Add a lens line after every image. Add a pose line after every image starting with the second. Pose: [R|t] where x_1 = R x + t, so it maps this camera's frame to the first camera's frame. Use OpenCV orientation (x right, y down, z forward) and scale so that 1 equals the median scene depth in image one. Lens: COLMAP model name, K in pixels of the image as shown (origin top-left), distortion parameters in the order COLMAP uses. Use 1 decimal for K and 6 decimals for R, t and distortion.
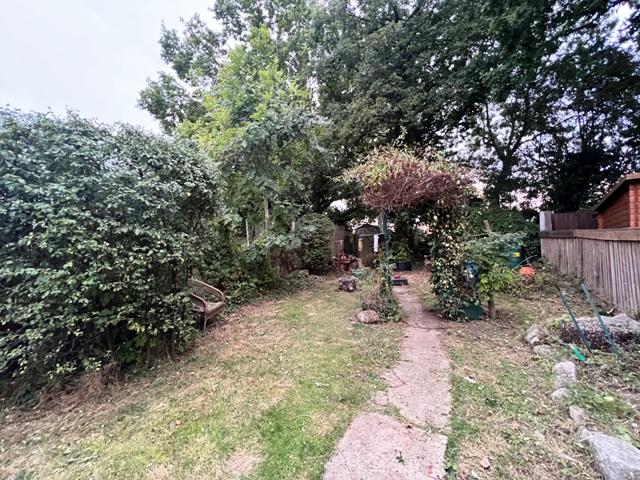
lens RADIAL K [[255.9, 0, 321.3], [0, 255.9, 240.4], [0, 0, 1]] dist [-0.012296, -0.000513]
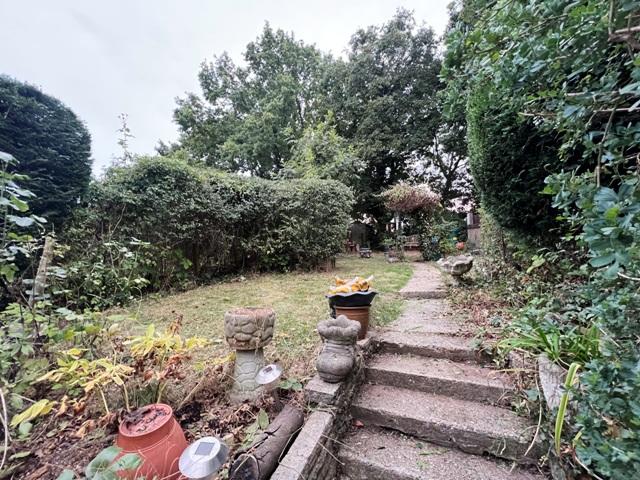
lens RADIAL K [[255.9, 0, 318.8], [0, 255.9, 239.5], [0, 0, 1]] dist [-0.012296, -0.000513]
pose [[0.986810, 0.001013, 0.161880, -0.207572], [-0.000401, 0.999993, -0.003812, 0.034775], [-0.161883, 0.003697, 0.986803, -0.274379]]
